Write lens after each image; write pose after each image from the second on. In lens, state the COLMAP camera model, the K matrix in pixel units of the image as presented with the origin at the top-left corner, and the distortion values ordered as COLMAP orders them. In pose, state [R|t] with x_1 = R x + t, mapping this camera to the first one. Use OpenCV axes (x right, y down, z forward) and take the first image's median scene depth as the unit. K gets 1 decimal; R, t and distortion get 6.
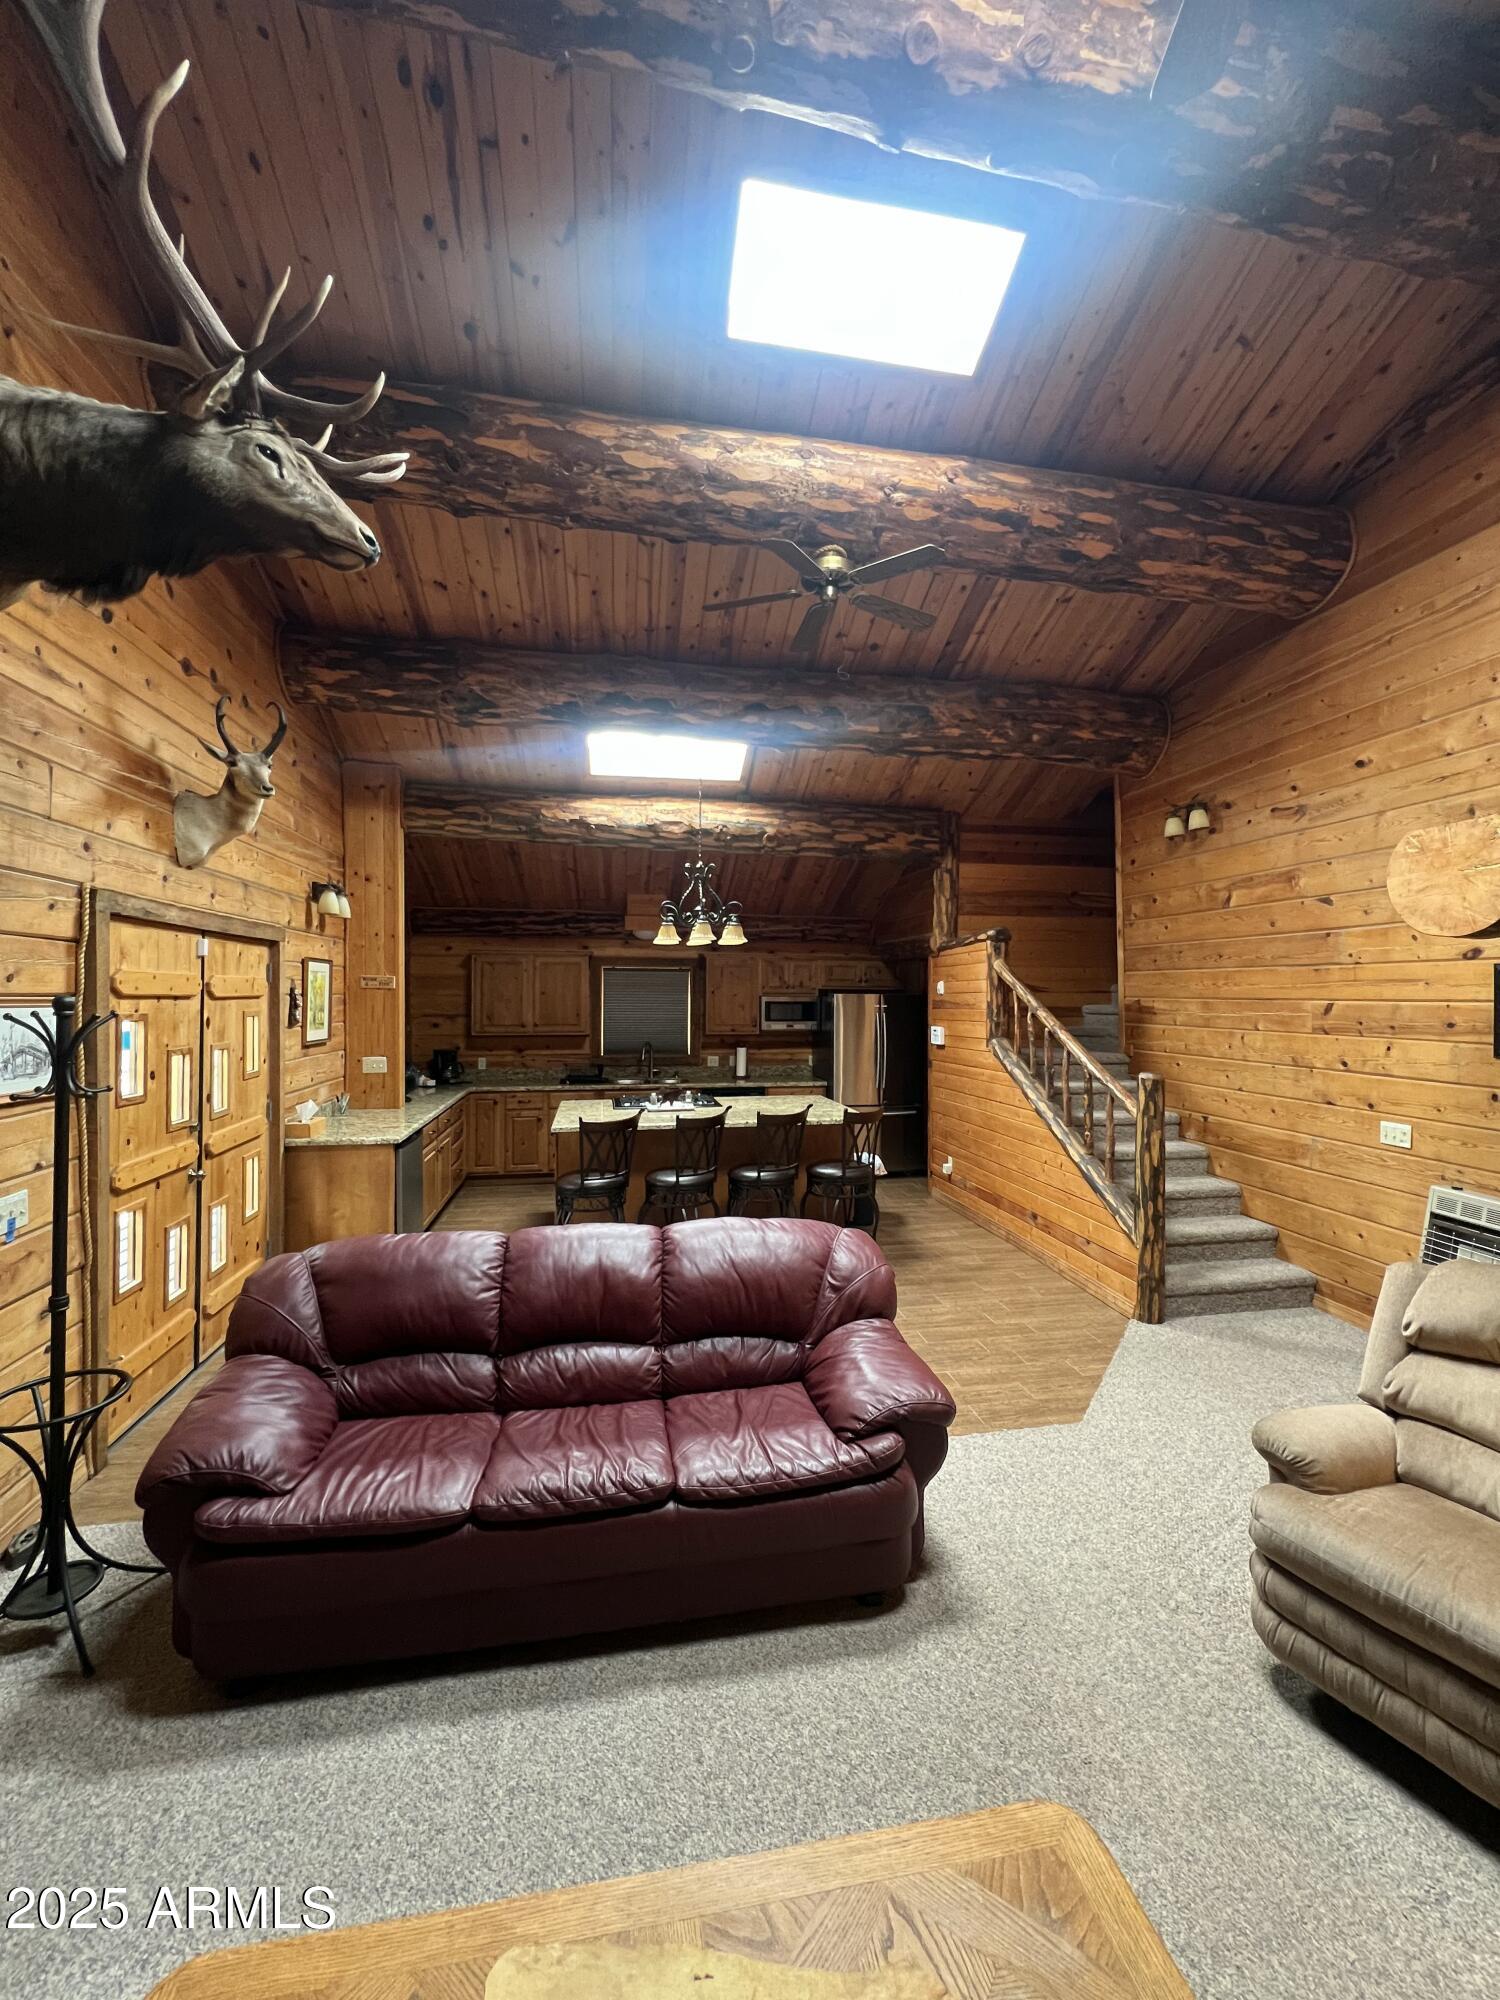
lens RADIAL K [[801.6, 0, 754.8], [0, 801.6, 1002.8], [0, 0, 1]] dist [-0.002920, 0.000133]
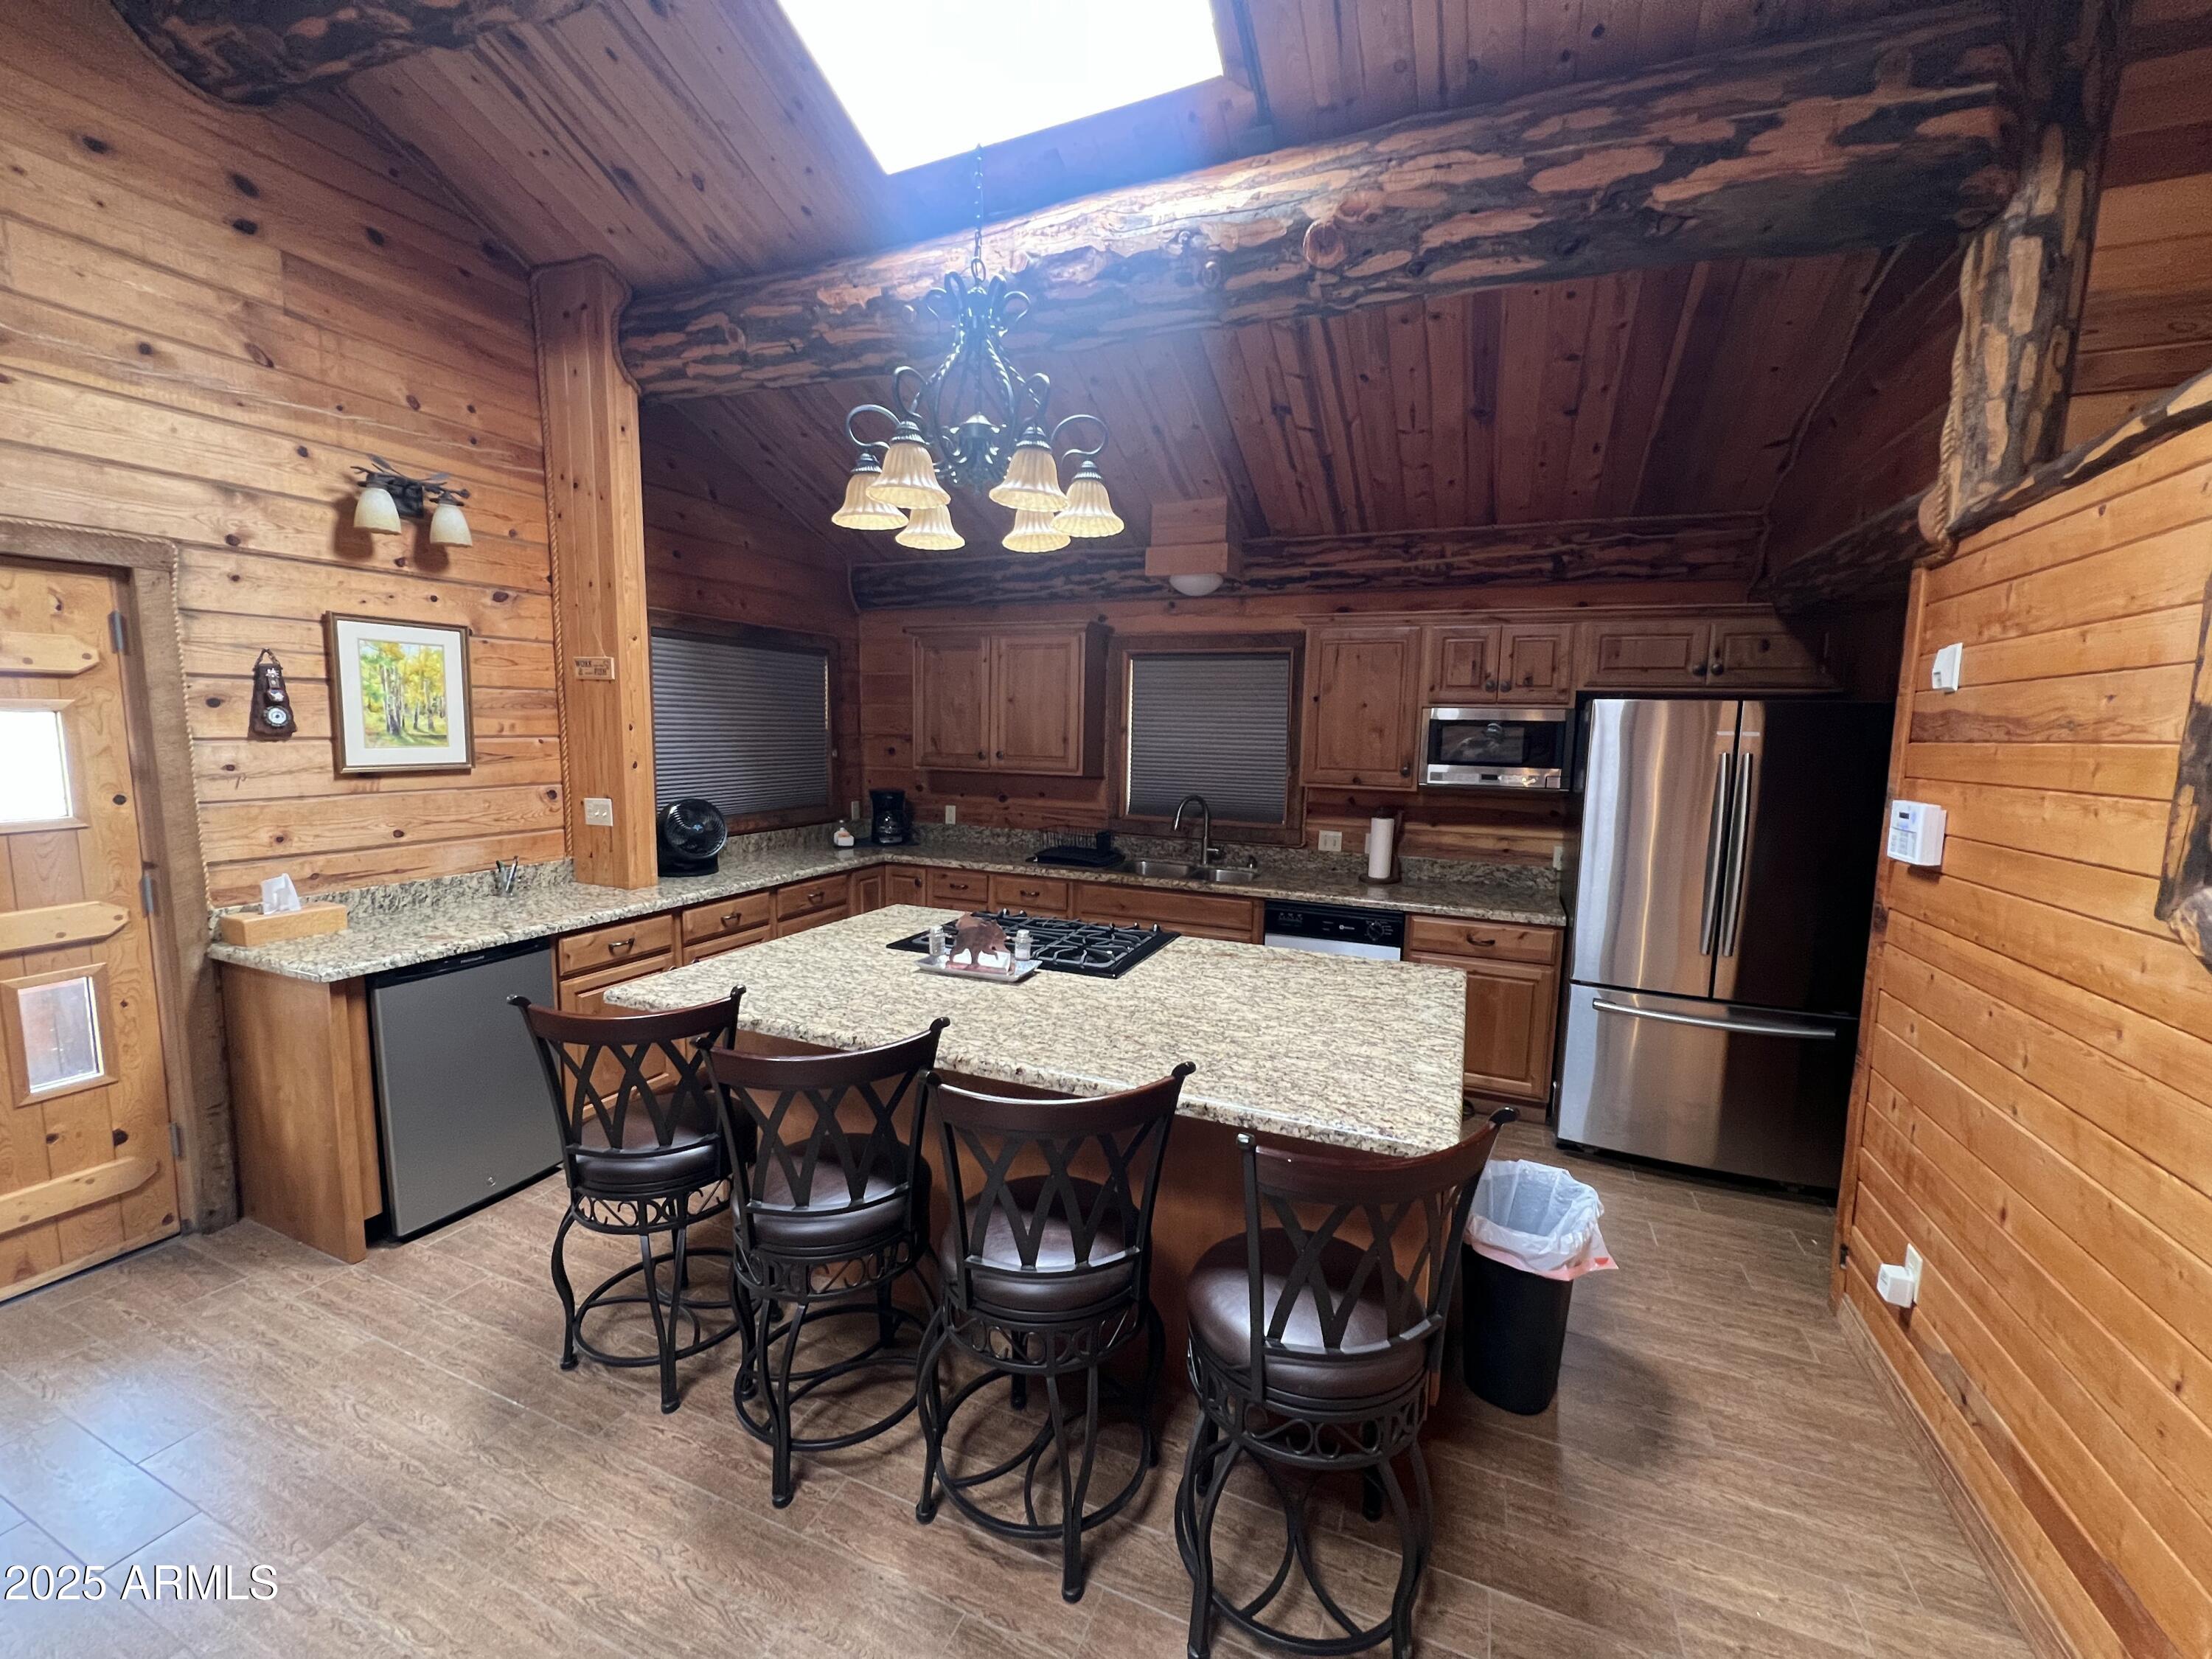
lens RADIAL K [[886.6, 0, 1102.0], [0, 886.6, 823.5], [0, 0, 1]] dist [-0.002920, 0.000133]
pose [[0.829484, 0.074613, -0.553524, 0.161011], [-0.019563, 0.994310, 0.104714, 0.009195], [0.558187, -0.076030, 0.826224, 0.569287]]
